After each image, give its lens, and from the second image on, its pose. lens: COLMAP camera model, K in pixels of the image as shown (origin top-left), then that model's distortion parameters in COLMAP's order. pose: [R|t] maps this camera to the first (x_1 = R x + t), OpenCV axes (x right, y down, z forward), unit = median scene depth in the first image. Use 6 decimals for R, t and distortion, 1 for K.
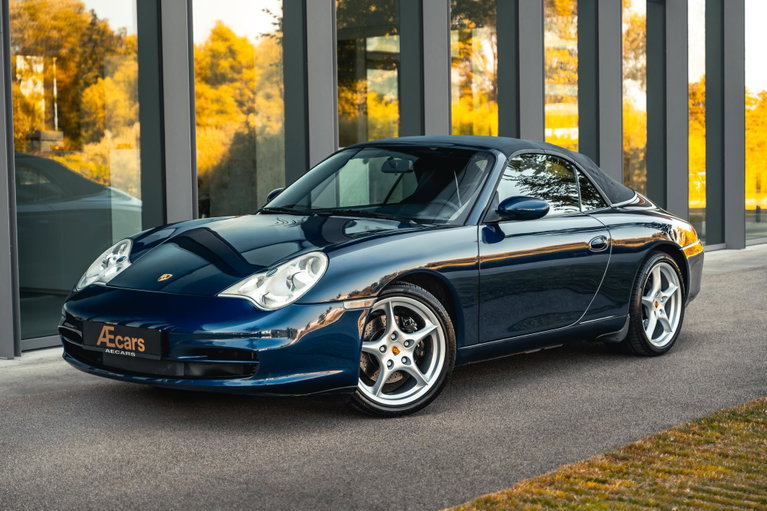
lens RADIAL K [[1497.5, 0, 384.4], [0, 1497.5, 255.0], [0, 0, 1]] dist [0.053510, 0.000000]
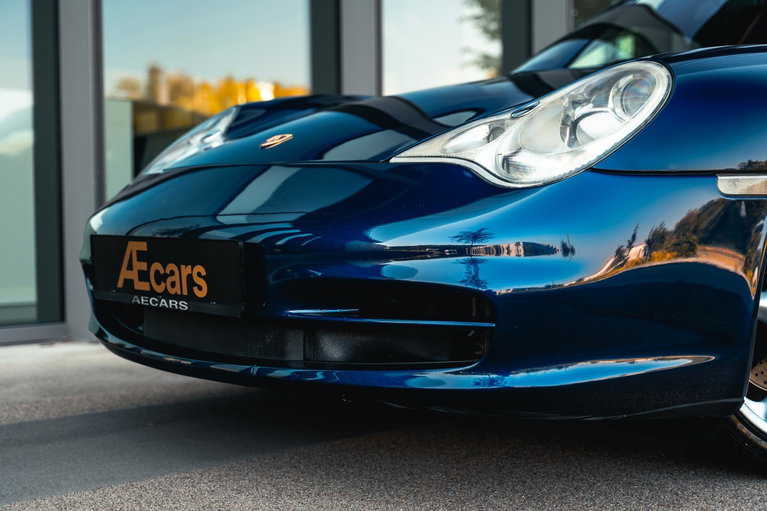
lens RADIAL K [[1048.9, 0, 382.1], [0, 1048.9, 256.8], [0, 0, 1]] dist [-0.045828, 0.000000]
pose [[0.986390, 0.003169, -0.164394, -0.067053], [-0.013295, 0.998078, -0.060530, 0.069506], [0.163886, 0.061892, 0.984536, 0.726144]]
